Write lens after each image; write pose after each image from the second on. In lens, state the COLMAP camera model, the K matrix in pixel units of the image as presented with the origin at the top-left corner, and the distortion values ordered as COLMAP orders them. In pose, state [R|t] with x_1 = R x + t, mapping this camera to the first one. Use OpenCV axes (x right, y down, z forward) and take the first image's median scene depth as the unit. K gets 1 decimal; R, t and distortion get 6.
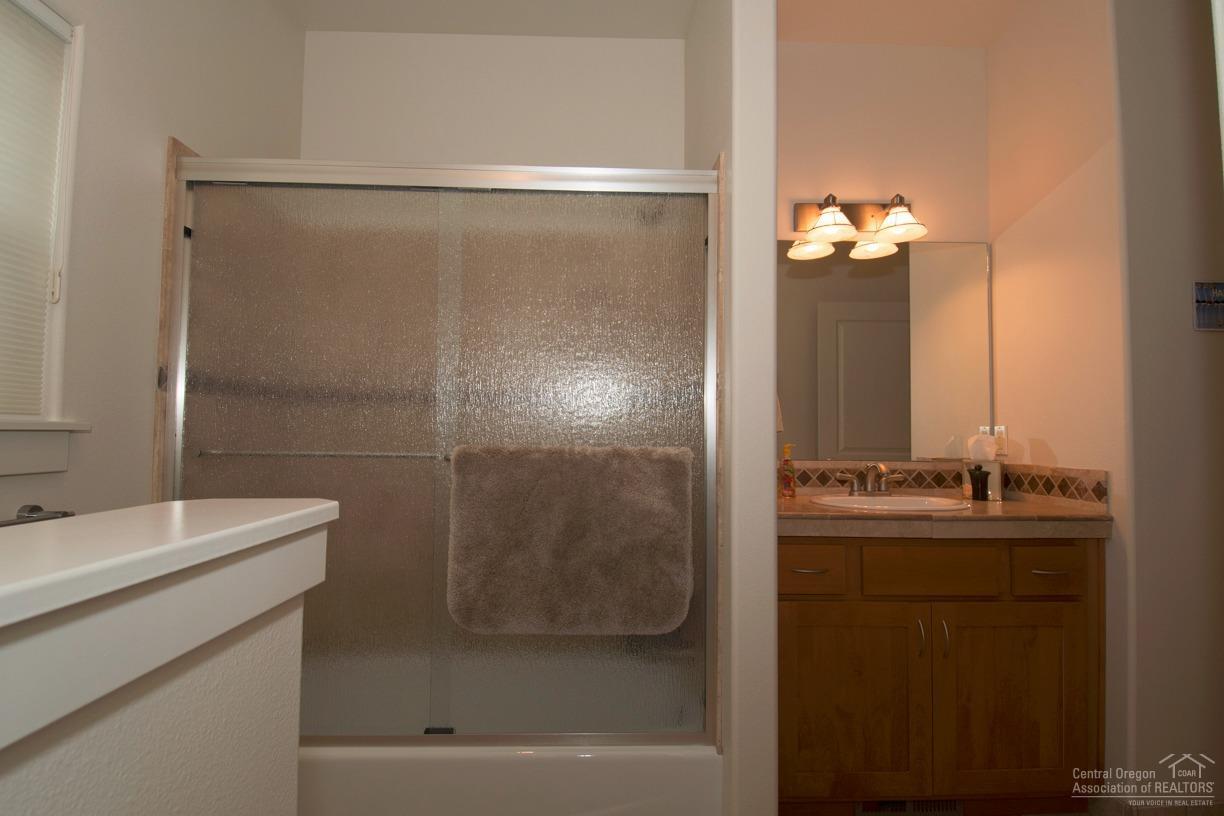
lens RADIAL K [[634.0, 0, 608.5], [0, 634.0, 409.7], [0, 0, 1]] dist [0.005540, -0.000908]
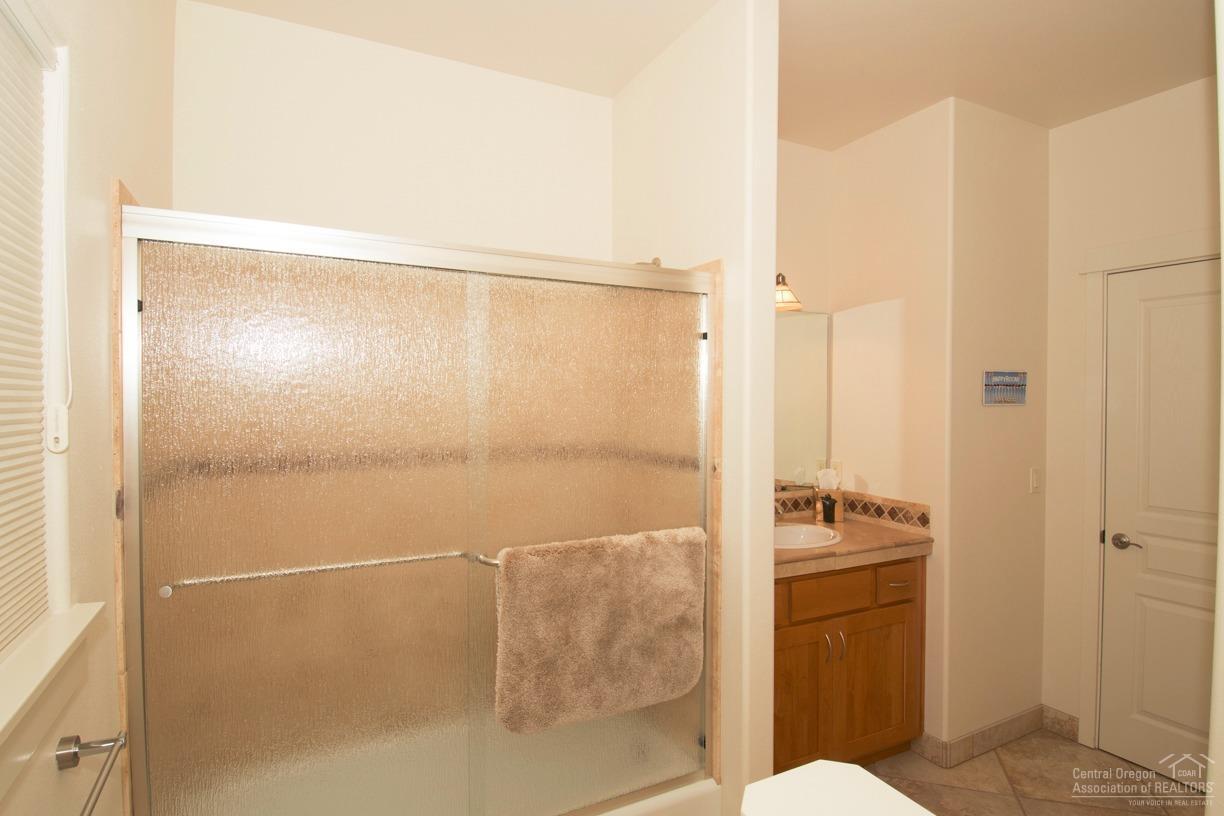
lens RADIAL K [[634.0, 0, 605.3], [0, 634.0, 407.7], [0, 0, 1]] dist [0.005540, -0.000908]
pose [[0.904514, -0.014828, 0.426187, -0.449444], [-0.011208, 0.998223, 0.058520, -0.193734], [-0.426297, -0.057709, 0.902741, 0.066096]]
